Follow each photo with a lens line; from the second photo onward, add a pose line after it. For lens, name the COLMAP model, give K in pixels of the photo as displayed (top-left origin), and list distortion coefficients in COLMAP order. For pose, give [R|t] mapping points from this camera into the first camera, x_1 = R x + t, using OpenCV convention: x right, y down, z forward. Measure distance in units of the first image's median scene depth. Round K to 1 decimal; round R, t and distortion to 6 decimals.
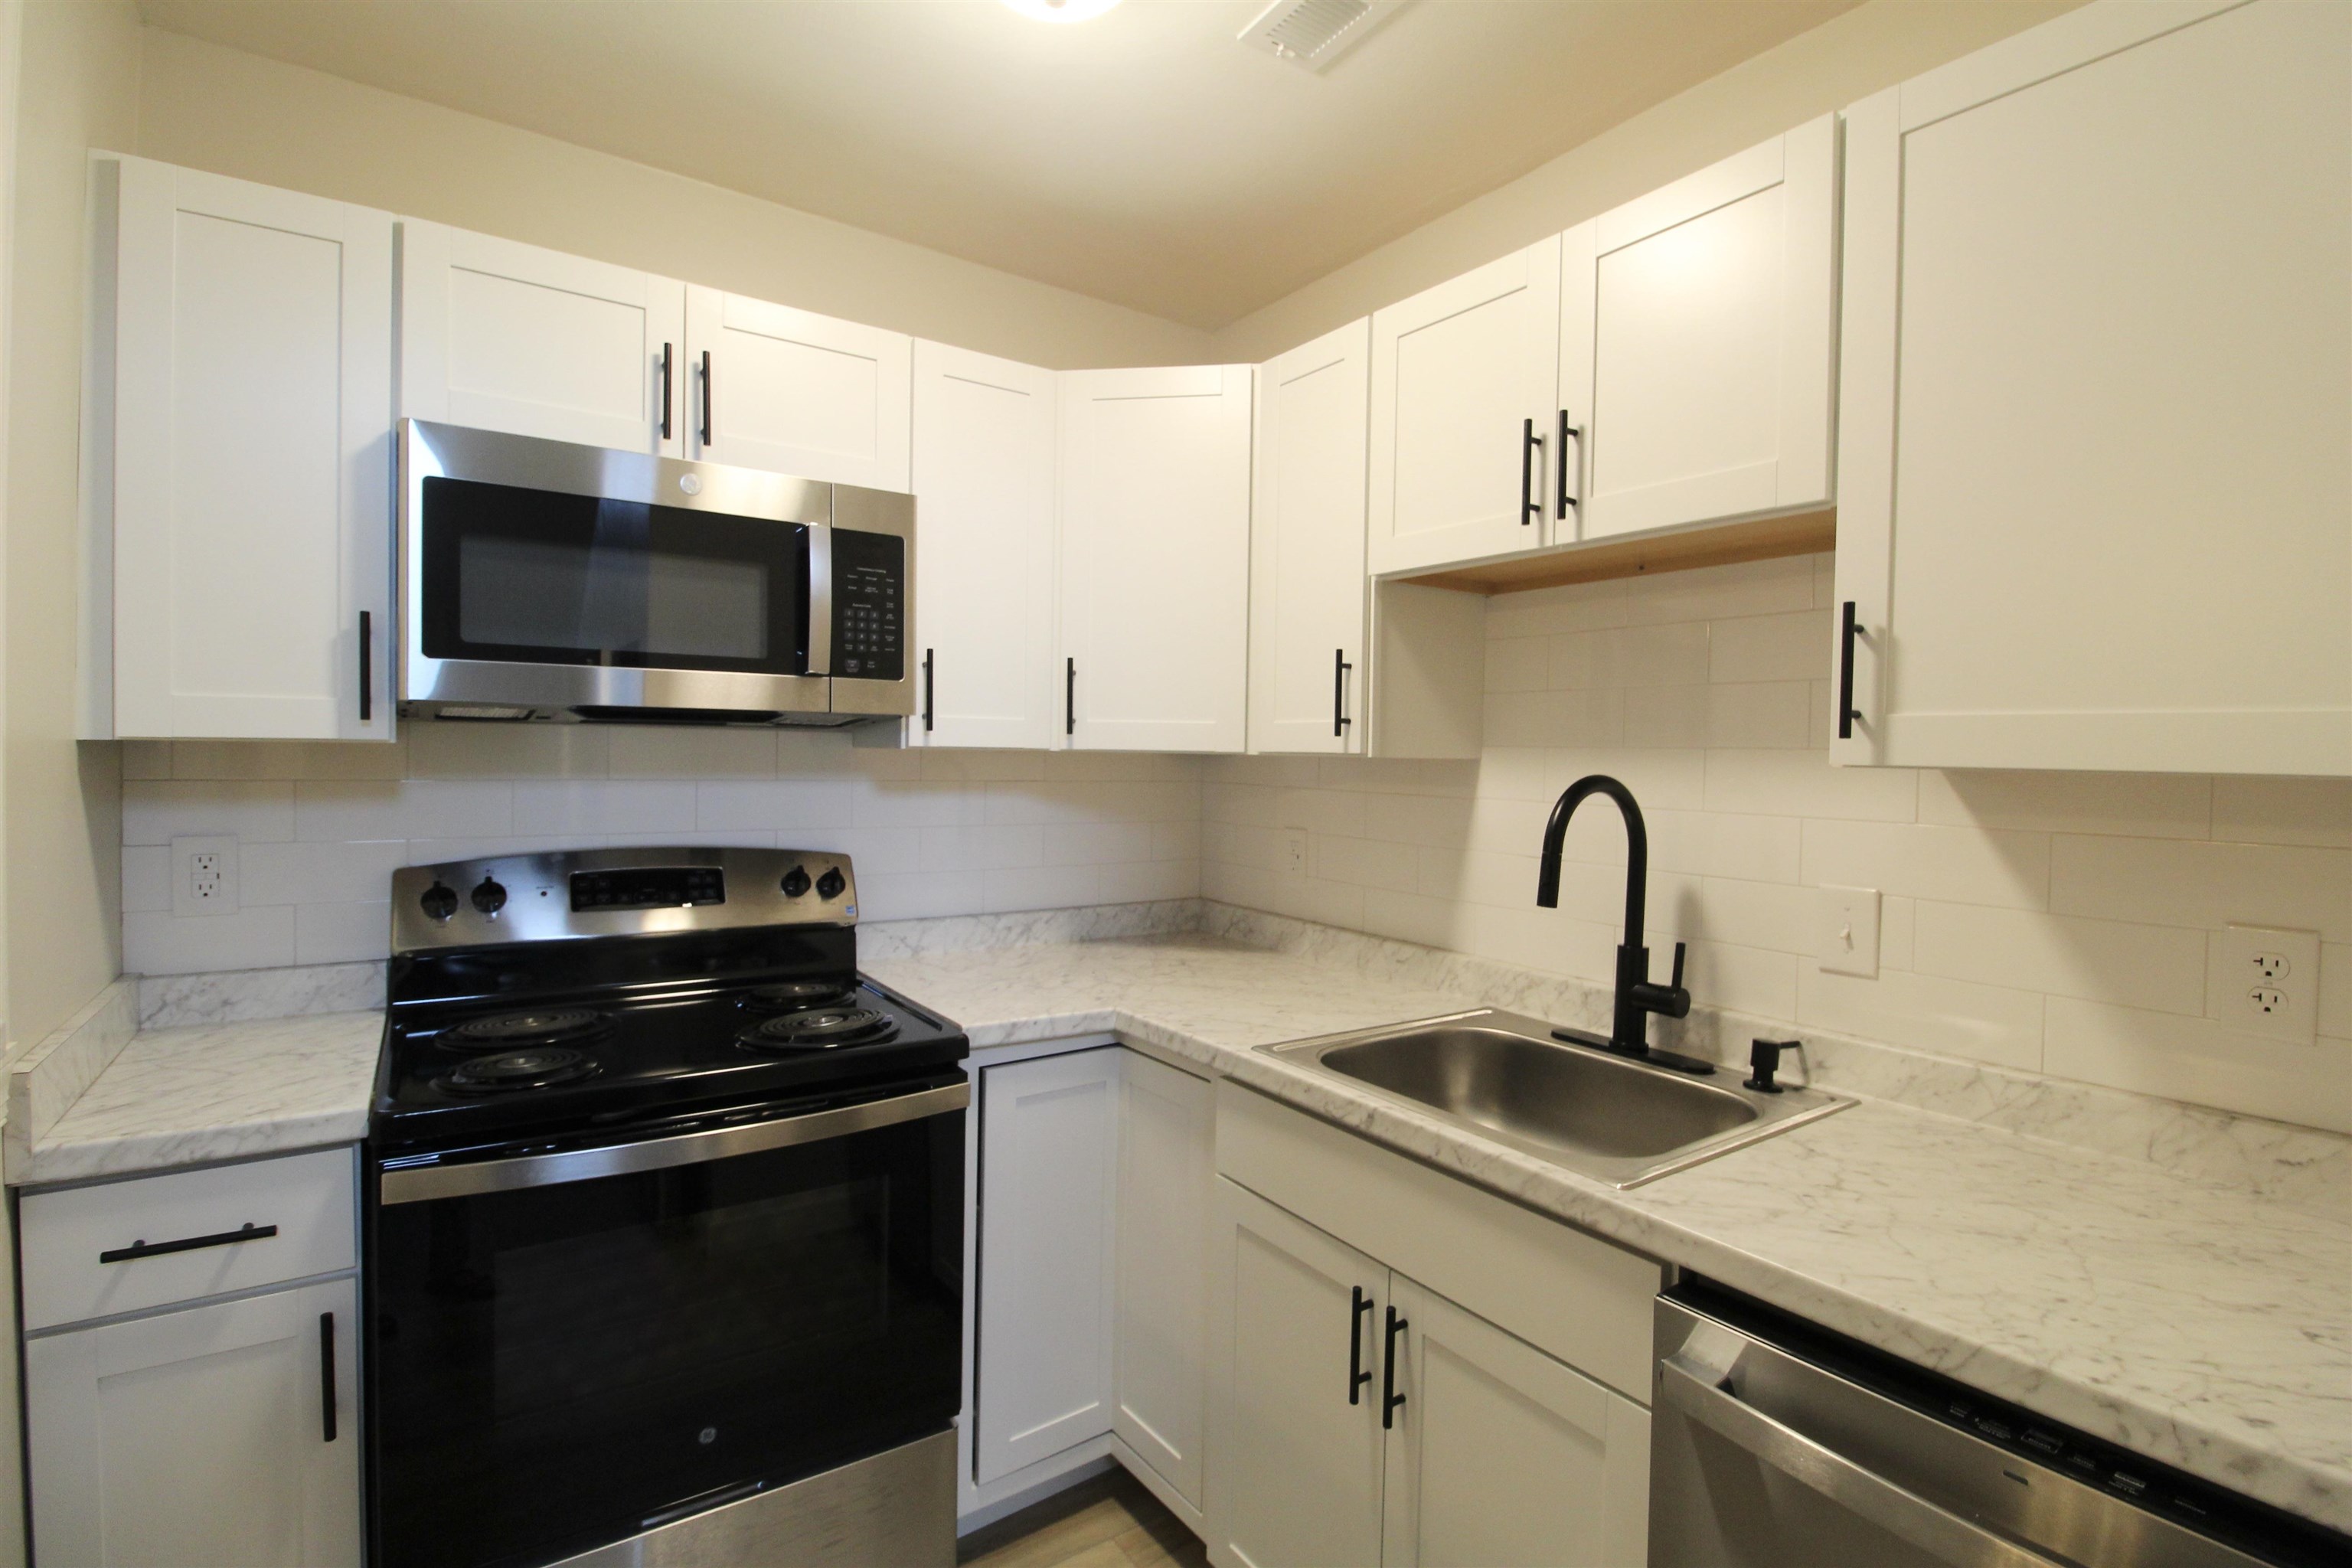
lens RADIAL K [[1093.4, 0, 1182.6], [0, 1093.4, 775.1], [0, 0, 1]] dist [-0.005588, -0.009704]
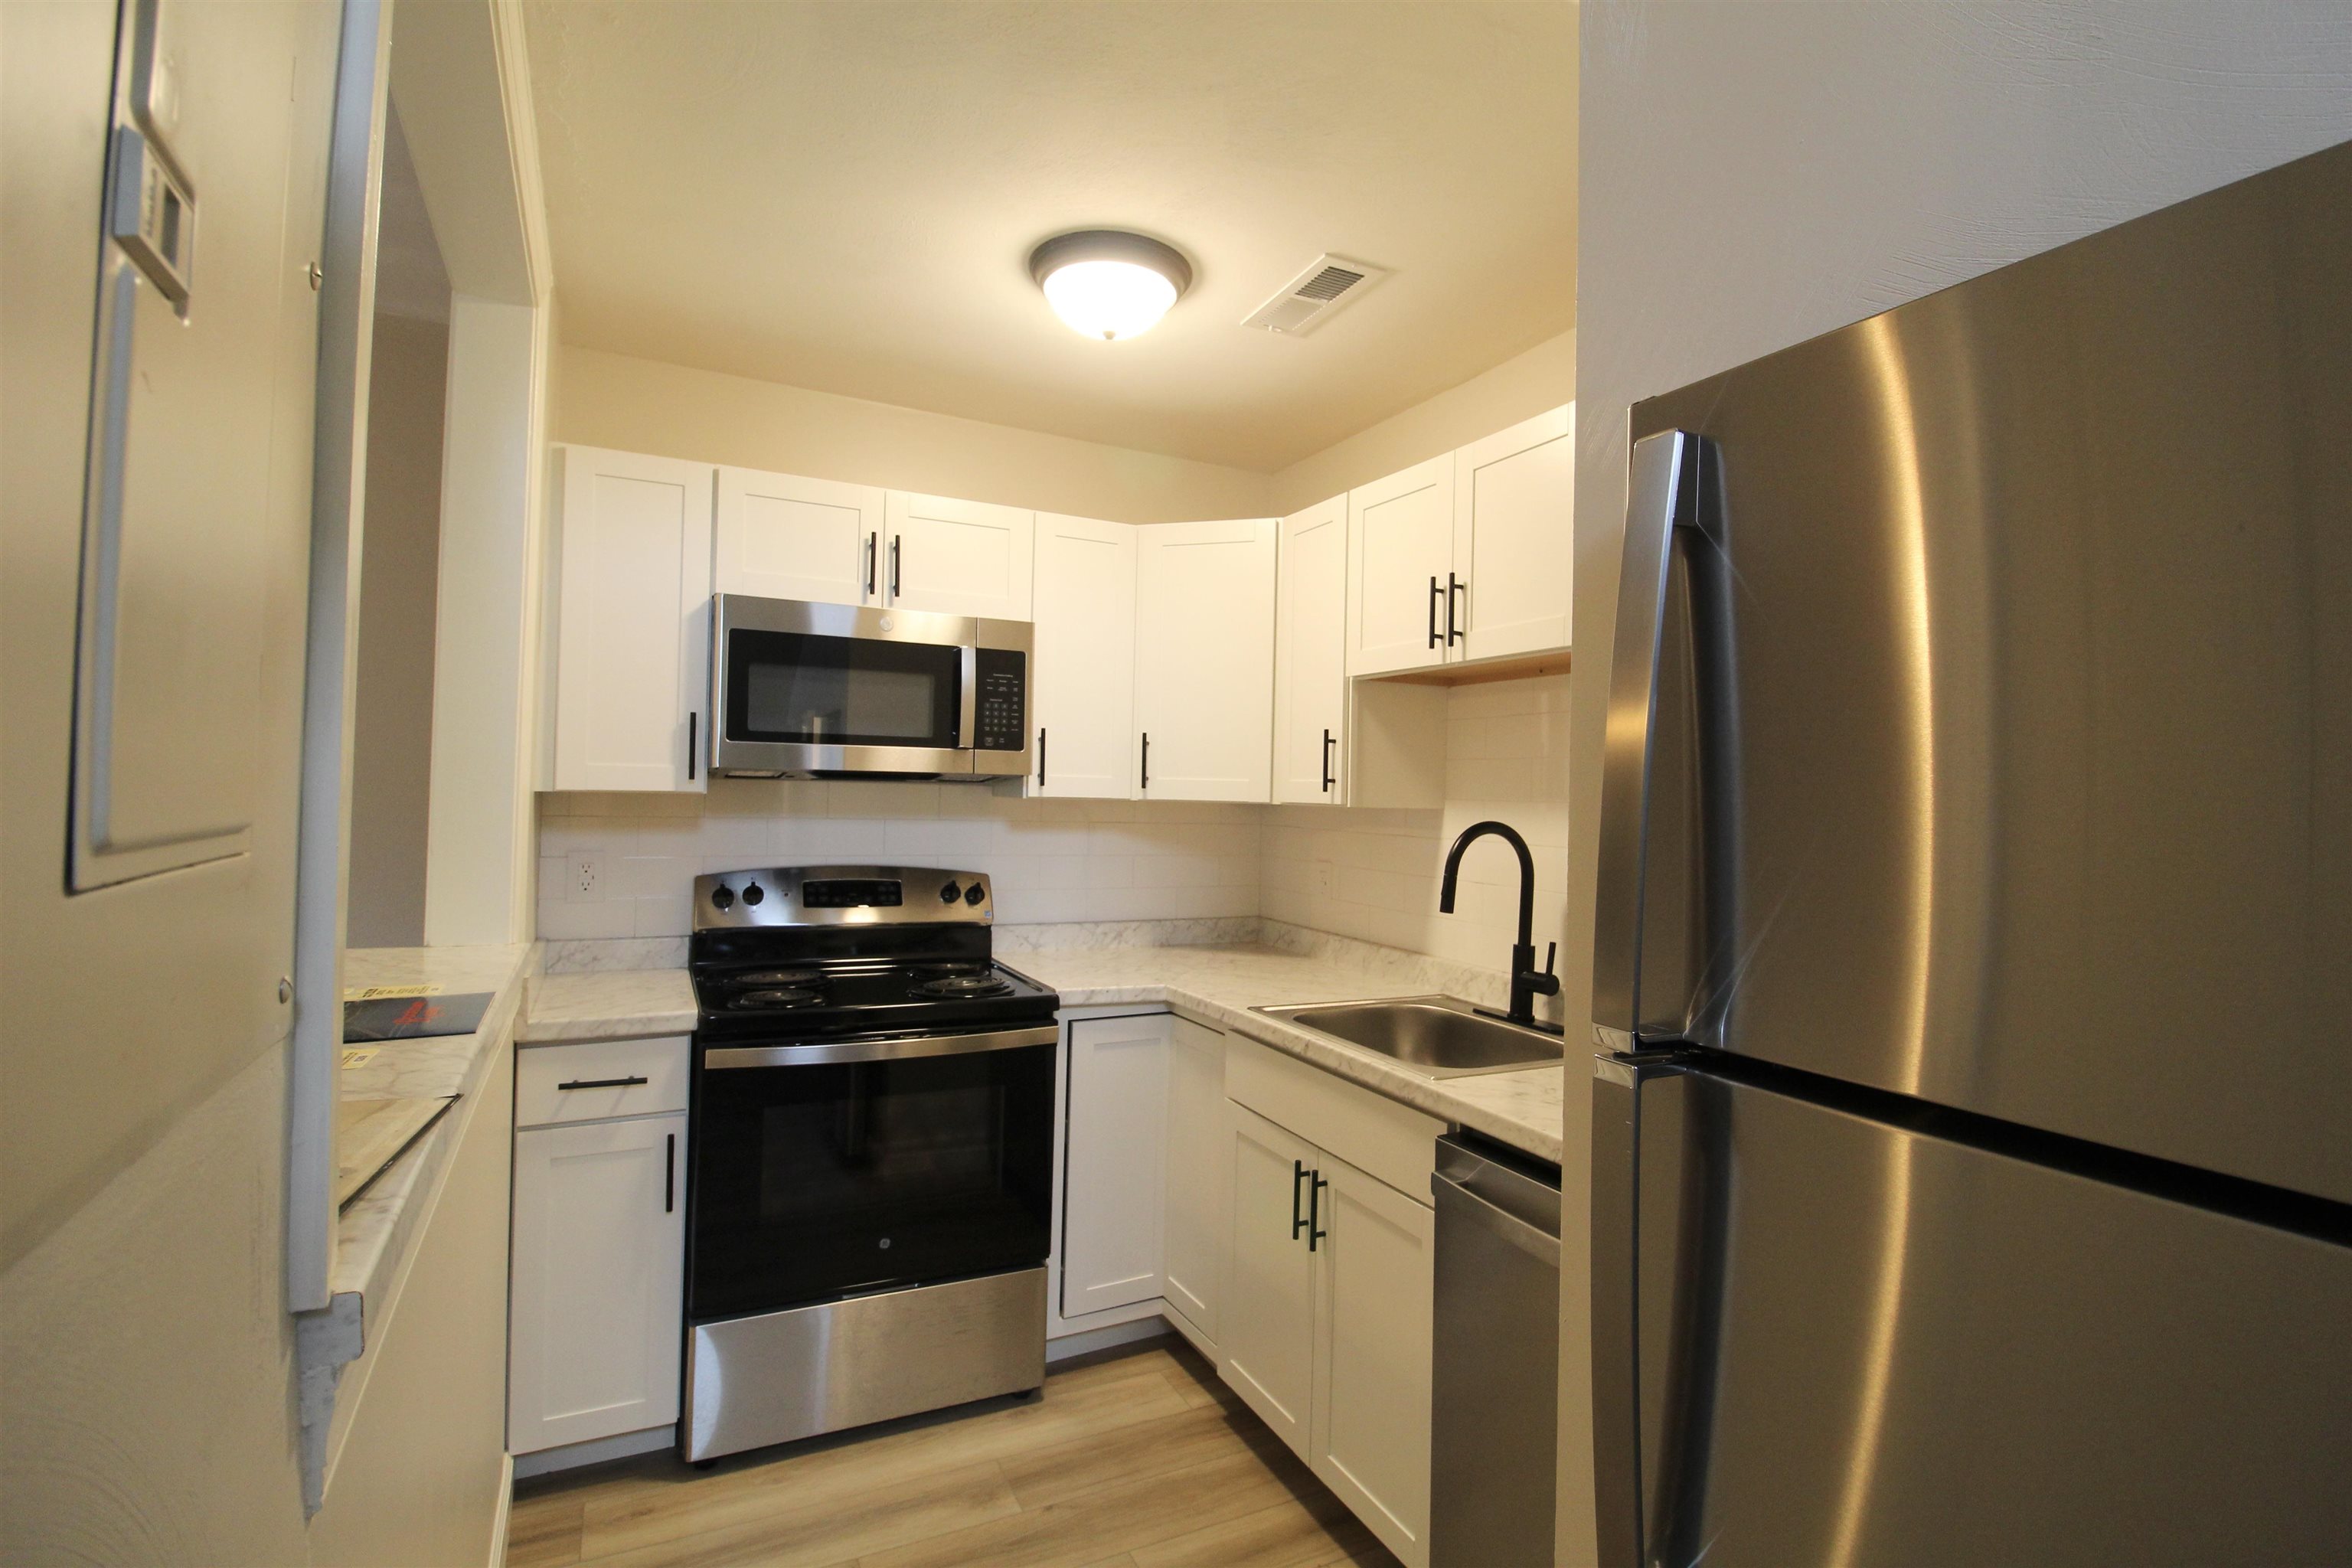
lens RADIAL K [[1093.4, 0, 1170.6], [0, 1093.4, 776.0], [0, 0, 1]] dist [-0.005588, -0.009704]
pose [[0.987890, 0.003587, -0.155115, 0.177384], [-0.009817, 0.999175, -0.039415, 0.001233], [0.154845, 0.040460, 0.987110, -0.433783]]
